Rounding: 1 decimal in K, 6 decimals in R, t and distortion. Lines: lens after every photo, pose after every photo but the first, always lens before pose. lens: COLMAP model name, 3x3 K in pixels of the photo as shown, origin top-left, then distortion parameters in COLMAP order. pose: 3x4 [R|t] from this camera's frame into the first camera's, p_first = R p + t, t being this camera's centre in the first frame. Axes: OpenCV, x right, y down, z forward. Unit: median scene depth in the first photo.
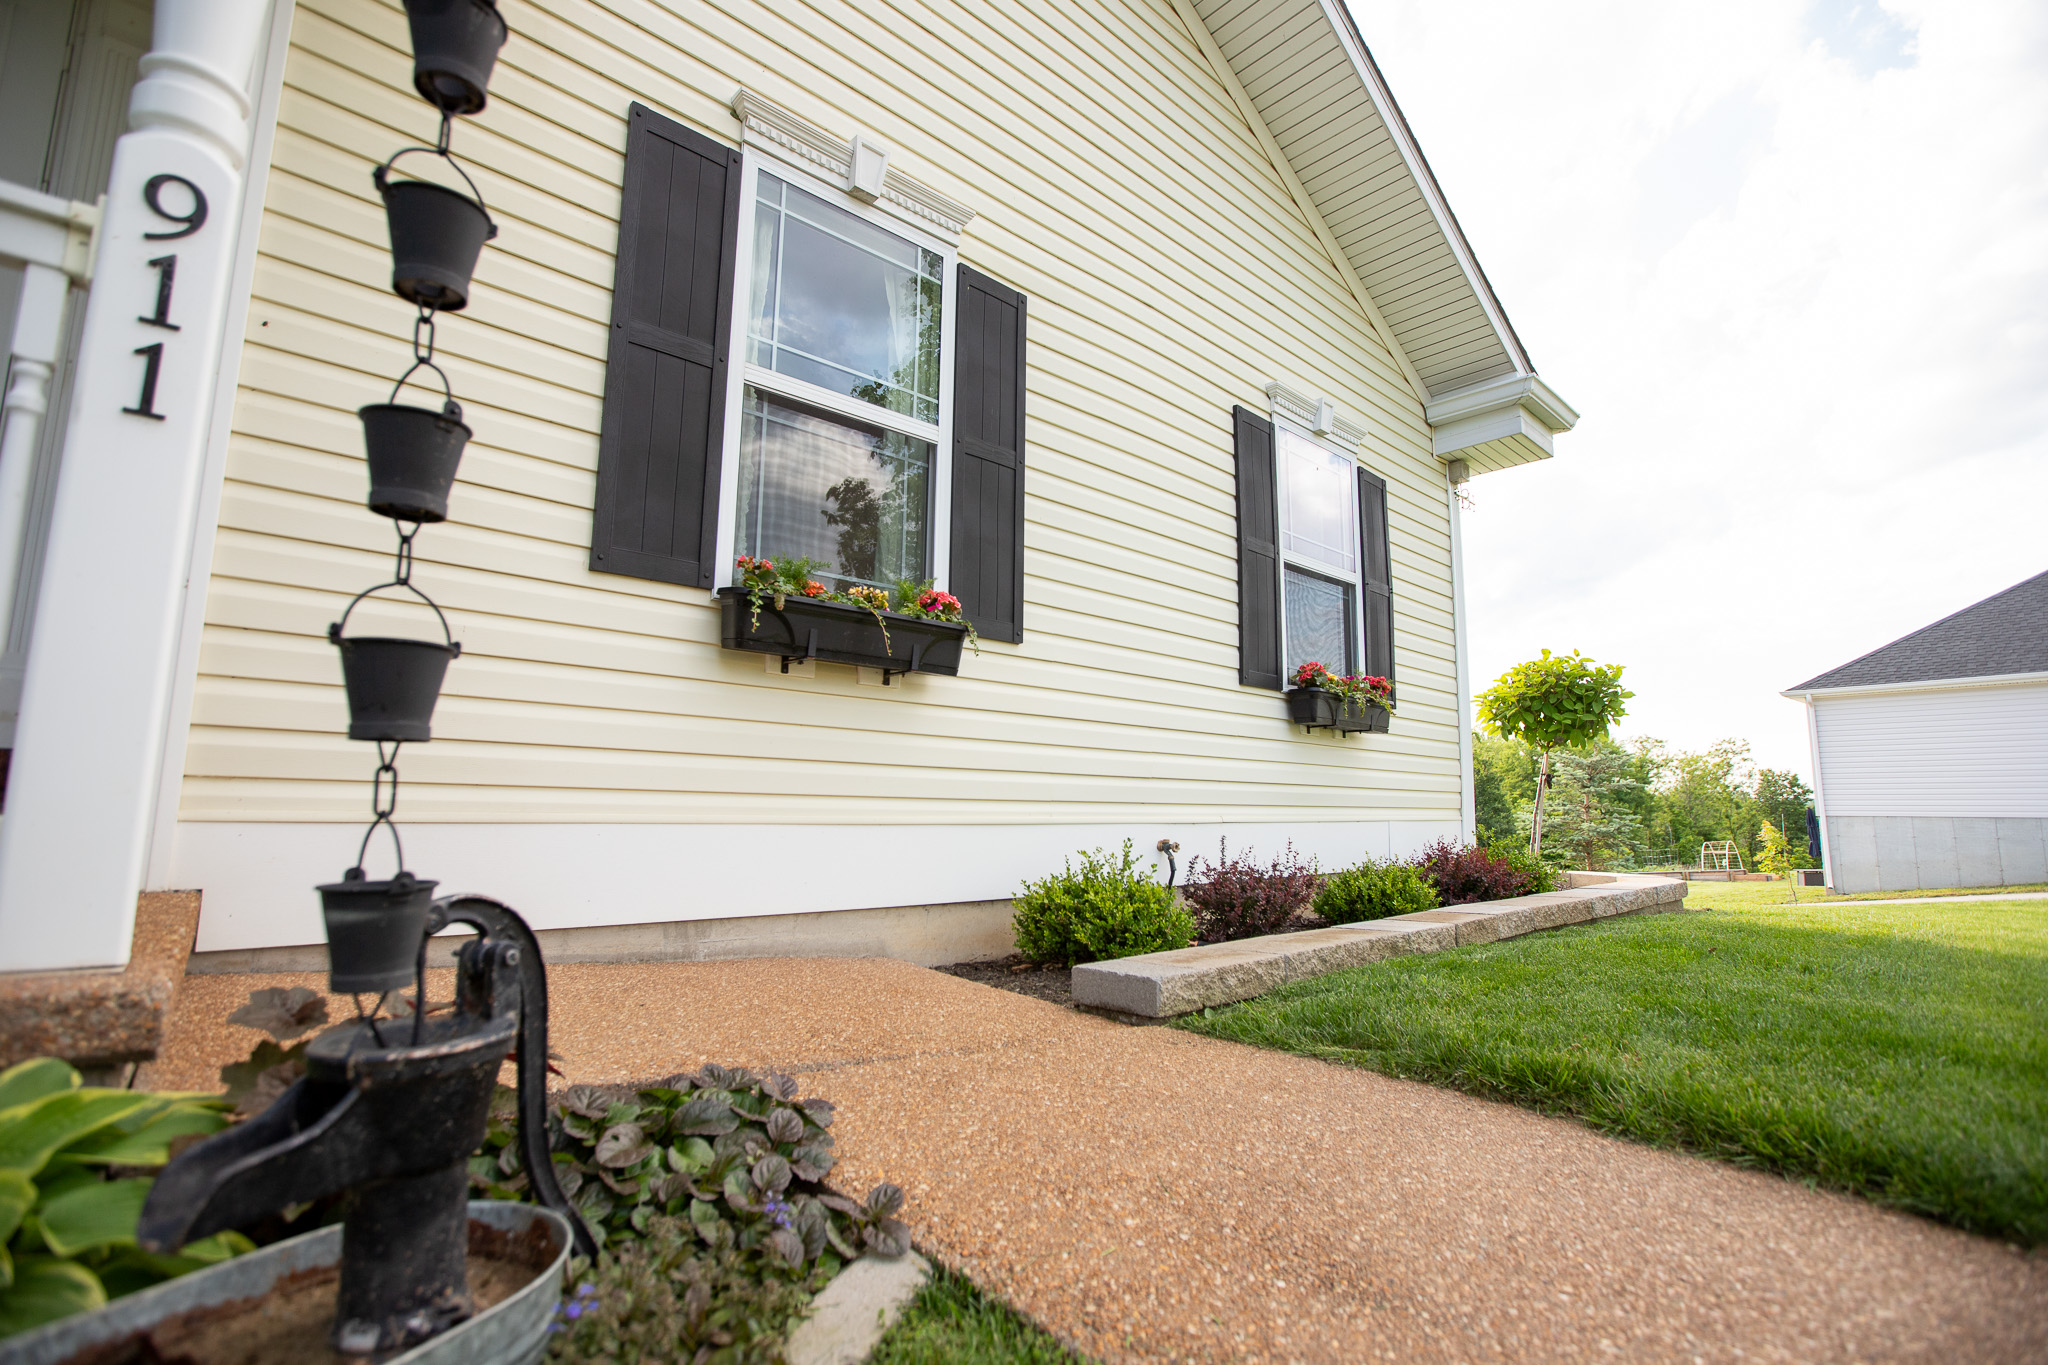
lens RADIAL K [[939.7, 0, 1024.0], [0, 939.7, 682.5], [0, 0, 1]] dist [-0.045731, 0.016398]
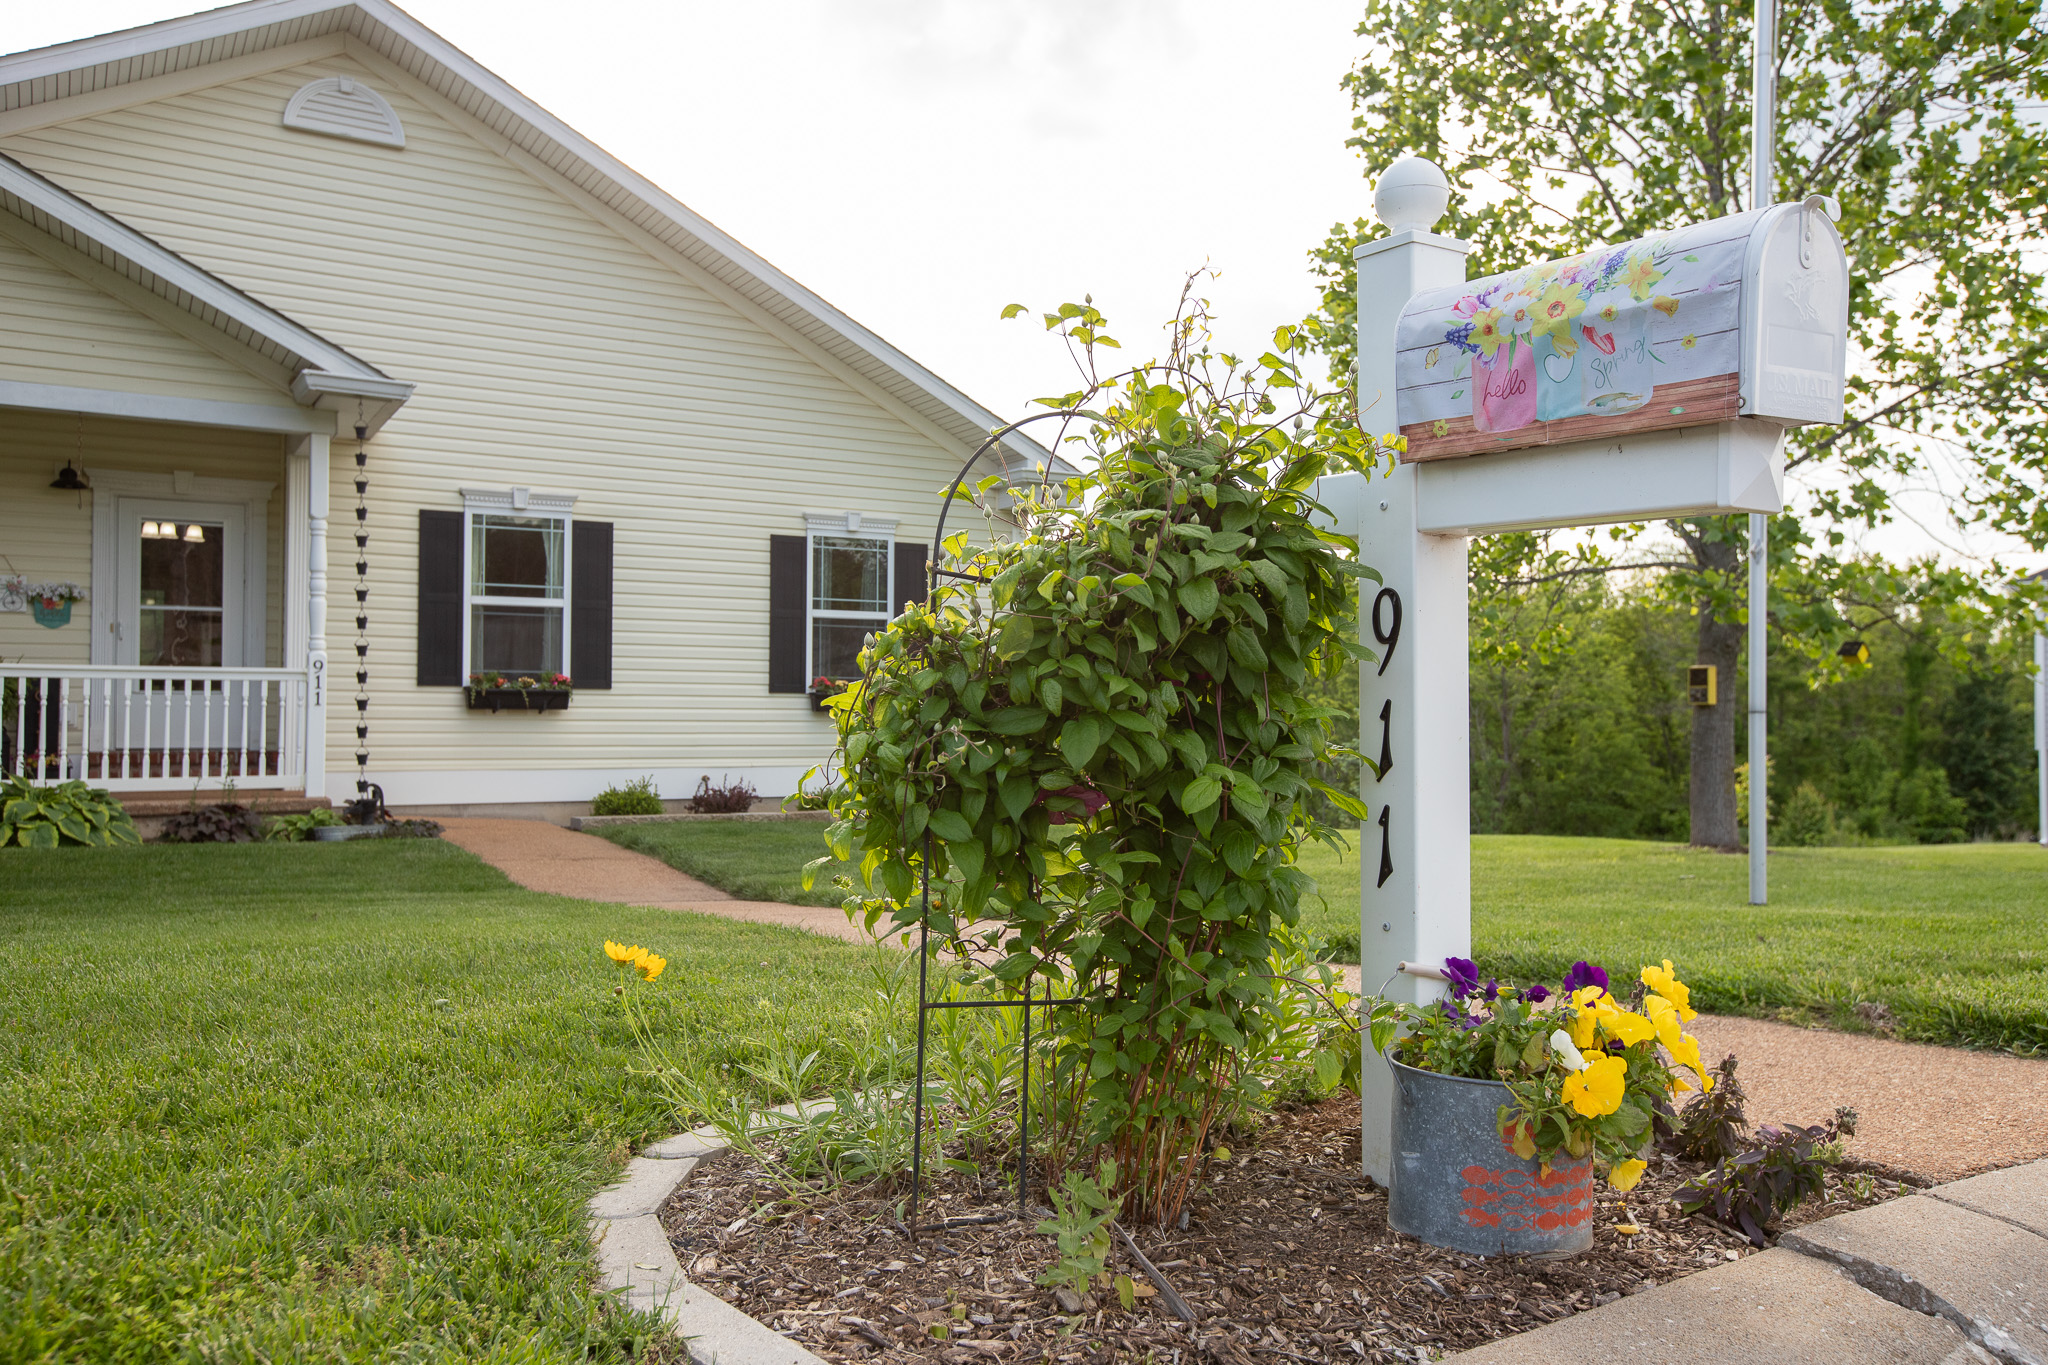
lens RADIAL K [[1691.5, 0, 1024.0], [0, 1691.5, 682.5], [0, 0, 1]] dist [0.047665, 0.007271]
pose [[0.975701, -0.013725, -0.218676, 2.107722], [0.037845, 0.993593, 0.106495, -0.514757], [0.215814, -0.112183, 0.969969, -3.106409]]
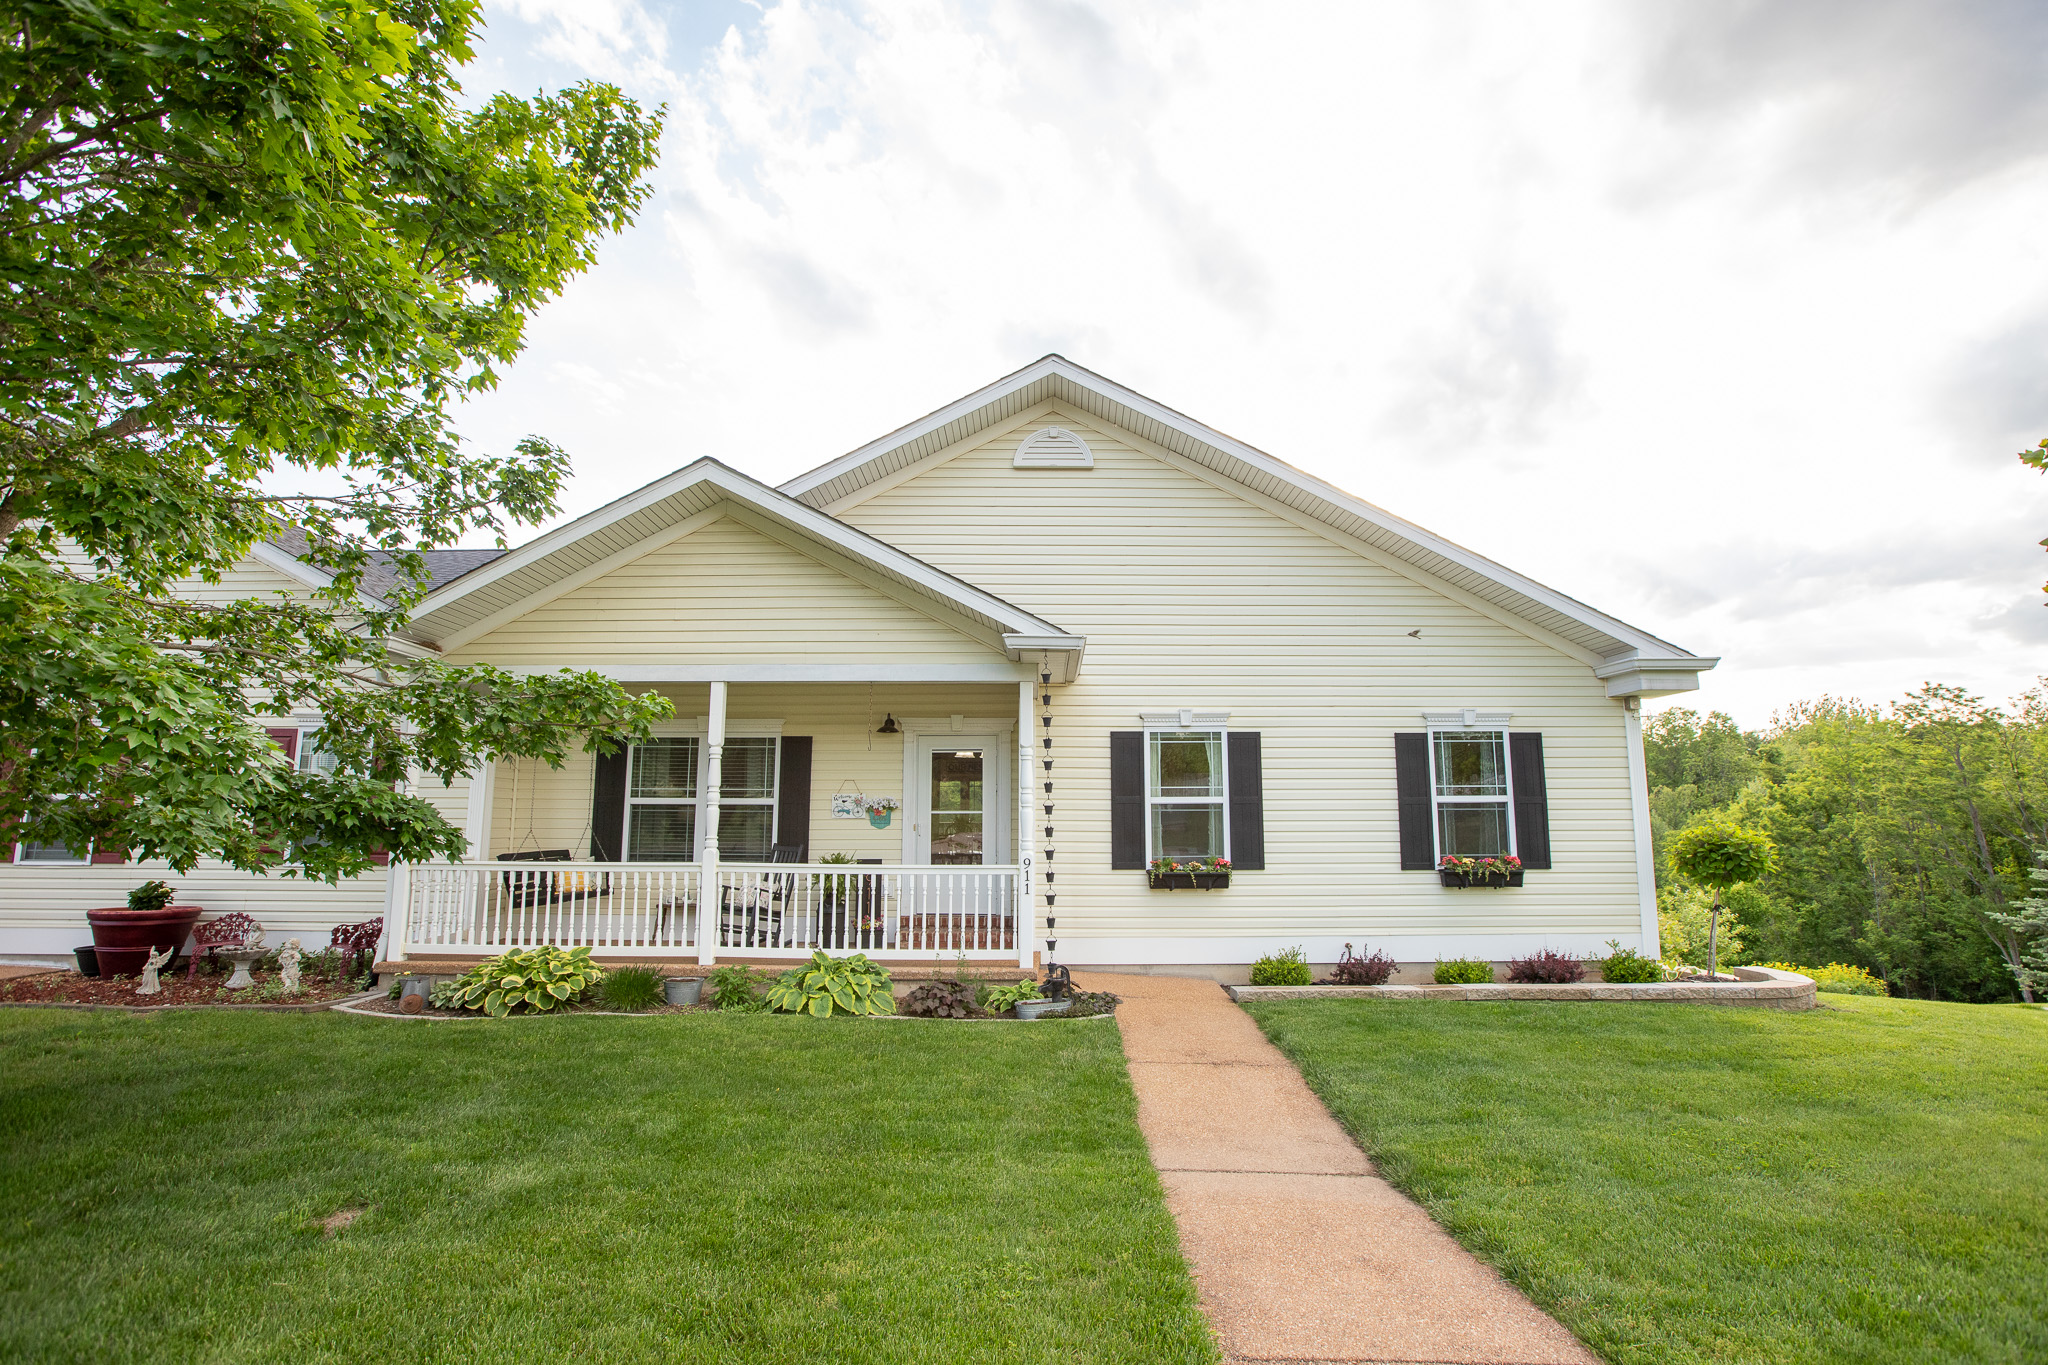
lens RADIAL K [[939.7, 0, 1024.0], [0, 939.7, 682.5], [0, 0, 1]] dist [-0.045731, 0.016398]
pose [[0.730561, -0.112680, -0.673486, 1.563918], [0.101522, 0.993253, -0.056054, -0.566694], [0.675258, -0.027423, 0.737072, -1.651265]]
